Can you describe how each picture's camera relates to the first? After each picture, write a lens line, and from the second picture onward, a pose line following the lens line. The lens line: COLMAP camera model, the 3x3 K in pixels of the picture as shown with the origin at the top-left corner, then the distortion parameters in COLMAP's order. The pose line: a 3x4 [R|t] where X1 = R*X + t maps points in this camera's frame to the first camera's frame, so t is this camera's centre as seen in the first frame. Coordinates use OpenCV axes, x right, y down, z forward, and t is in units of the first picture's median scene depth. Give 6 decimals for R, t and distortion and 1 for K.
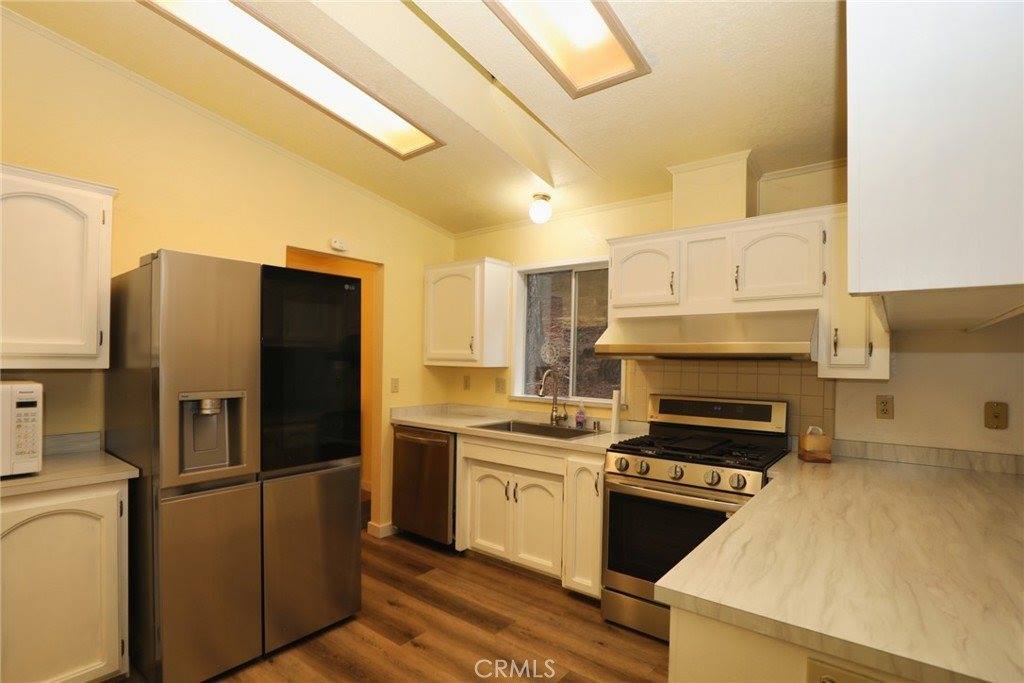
lens RADIAL K [[492.0, 0, 508.2], [0, 492.0, 364.9], [0, 0, 1]] dist [-0.001849, -0.000156]
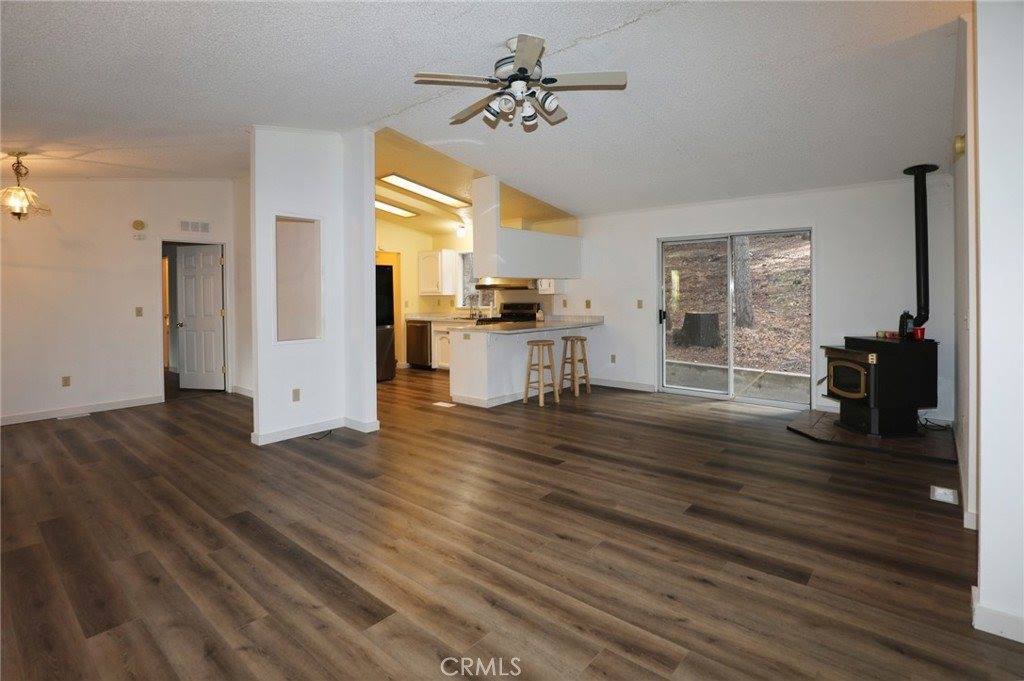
lens RADIAL K [[513.6, 0, 515.3], [0, 513.6, 299.9], [0, 0, 1]] dist [-0.020442, -0.000781]
pose [[0.998621, -0.025597, -0.045830, 0.431605], [0.025452, 0.999669, -0.003747, 0.047994], [0.045911, 0.002575, 0.998942, -1.534788]]
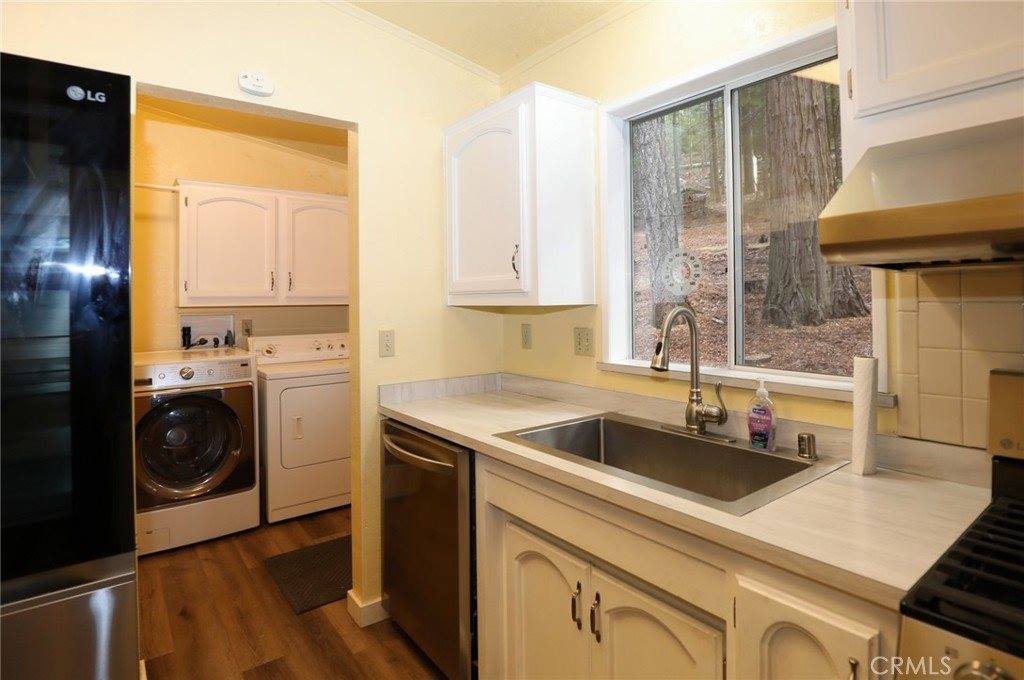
lens RADIAL K [[513.6, 0, 515.3], [0, 513.6, 299.4], [0, 0, 1]] dist [-0.020442, -0.000781]
pose [[0.968188, -0.031370, -0.248249, 0.055640], [0.026839, 0.999406, -0.021615, 0.008630], [0.248780, 0.014265, 0.968455, 0.518313]]
